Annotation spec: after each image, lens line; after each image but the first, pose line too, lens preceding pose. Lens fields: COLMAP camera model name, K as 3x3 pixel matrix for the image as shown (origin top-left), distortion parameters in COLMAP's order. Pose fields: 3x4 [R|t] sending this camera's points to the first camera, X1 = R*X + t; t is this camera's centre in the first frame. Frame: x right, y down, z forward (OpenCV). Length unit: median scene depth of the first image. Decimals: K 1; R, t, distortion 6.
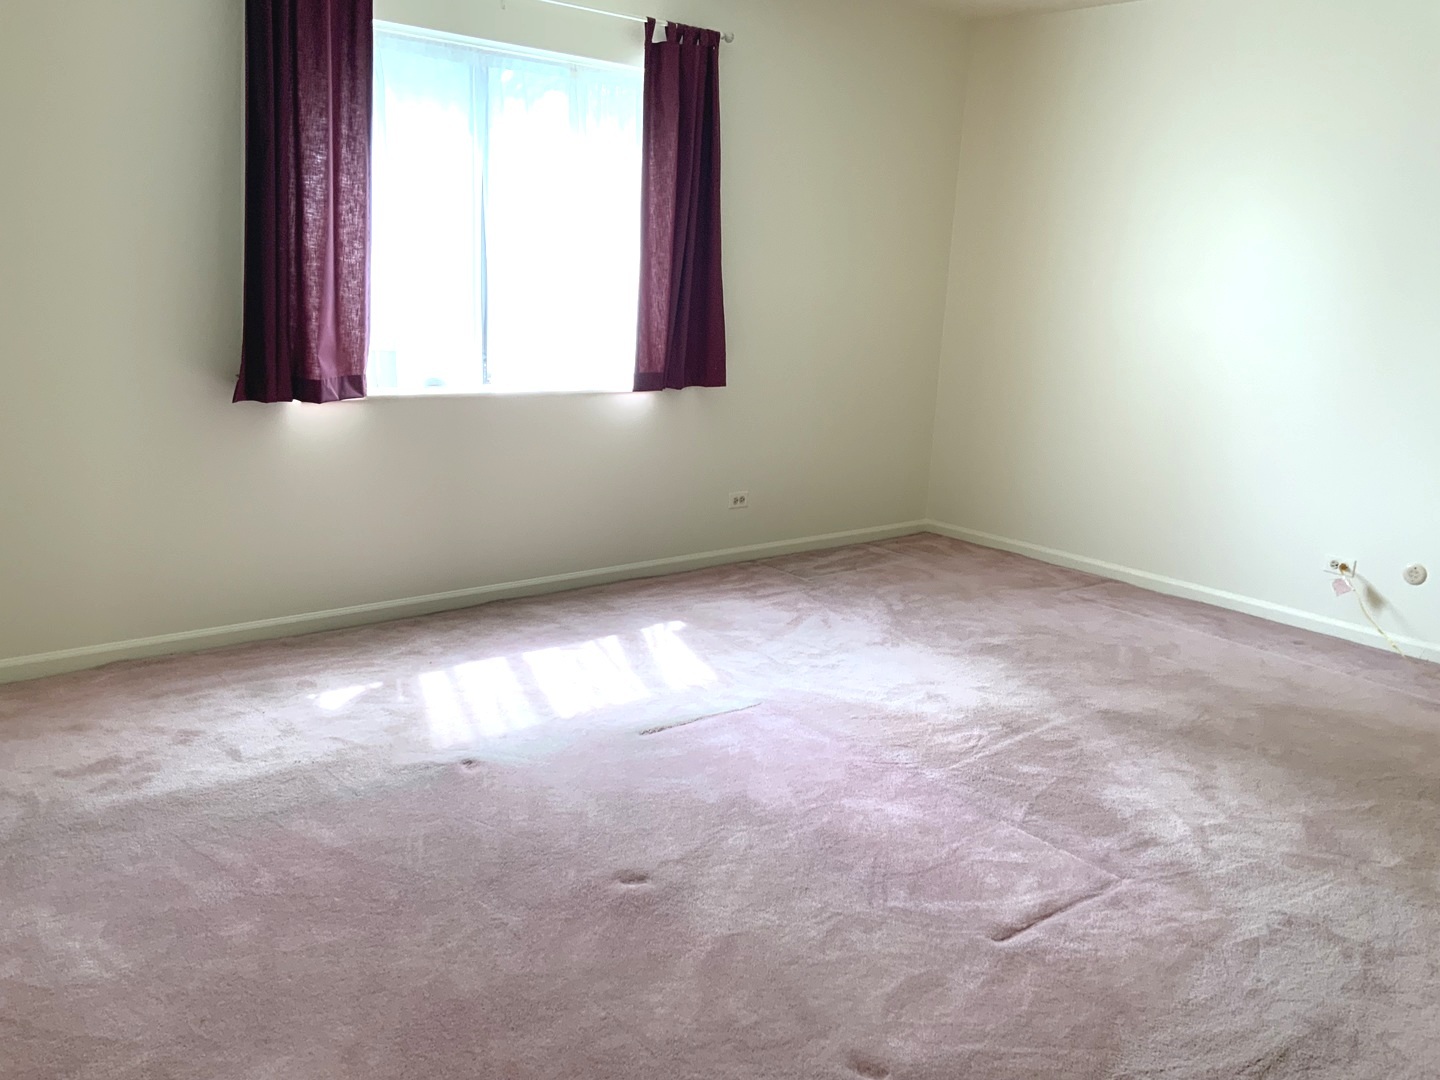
lens RADIAL K [[1182.5, 0, 719.2], [0, 1182.5, 537.6], [0, 0, 1]] dist [0.089000, -0.171758]
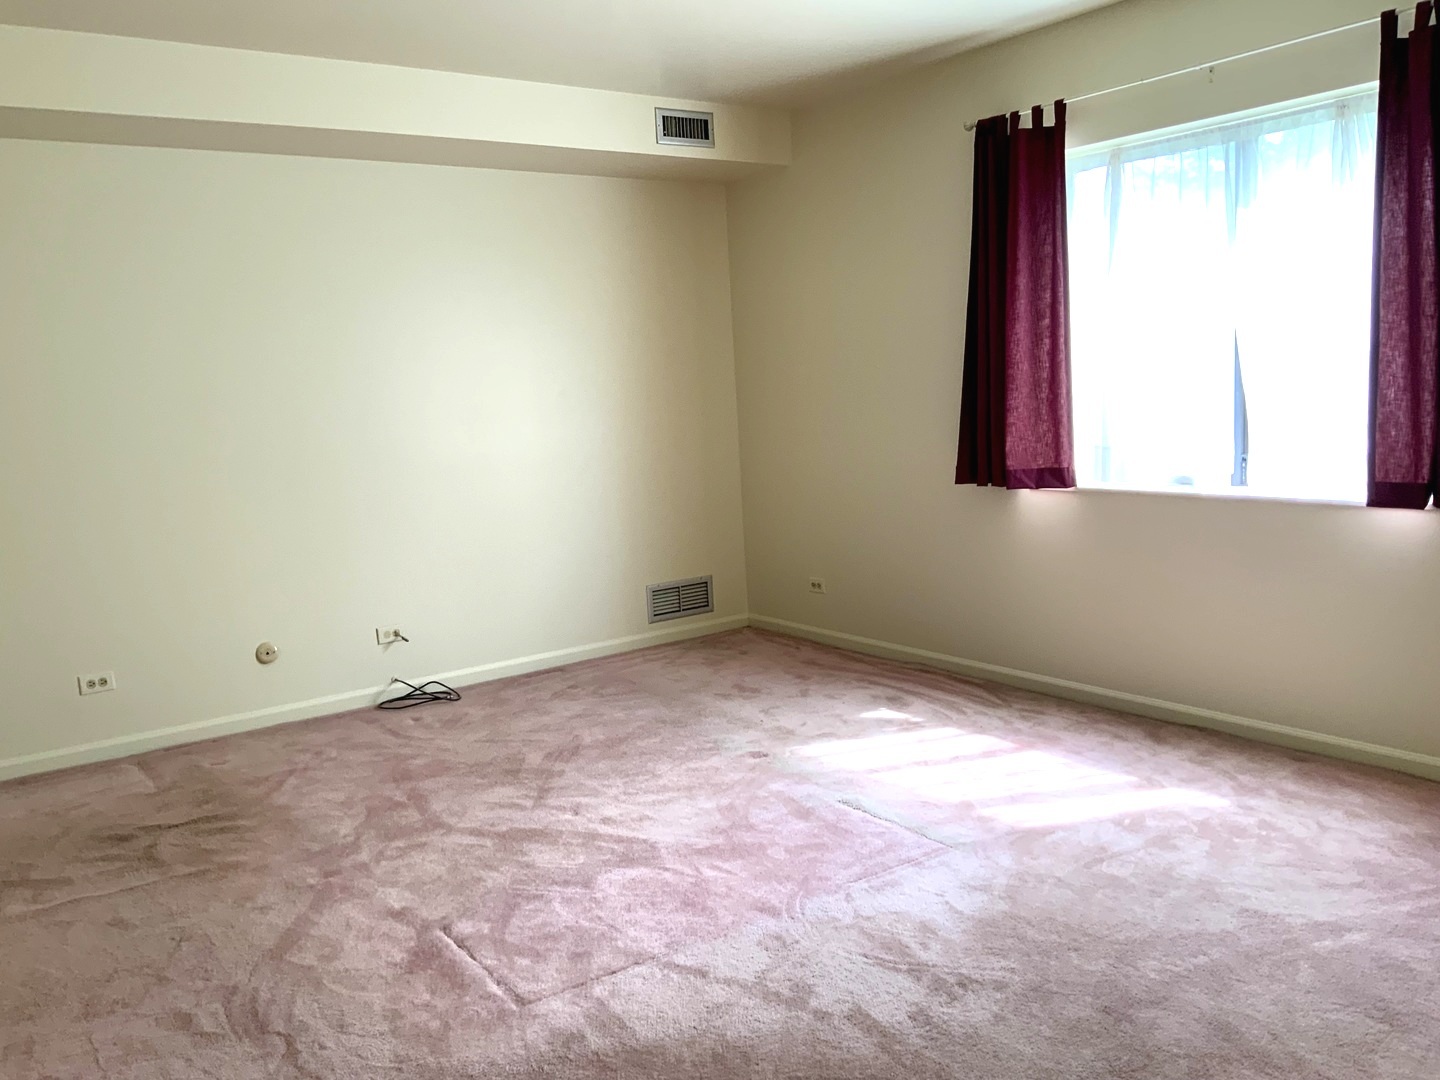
lens RADIAL K [[1182.5, 0, 719.2], [0, 1182.5, 537.6], [0, 0, 1]] dist [0.089000, -0.171758]
pose [[-0.096013, 0.082255, -0.991976, 0.746025], [-0.175812, 0.979510, 0.098238, -0.113779], [0.979730, 0.183833, -0.079585, 0.715593]]
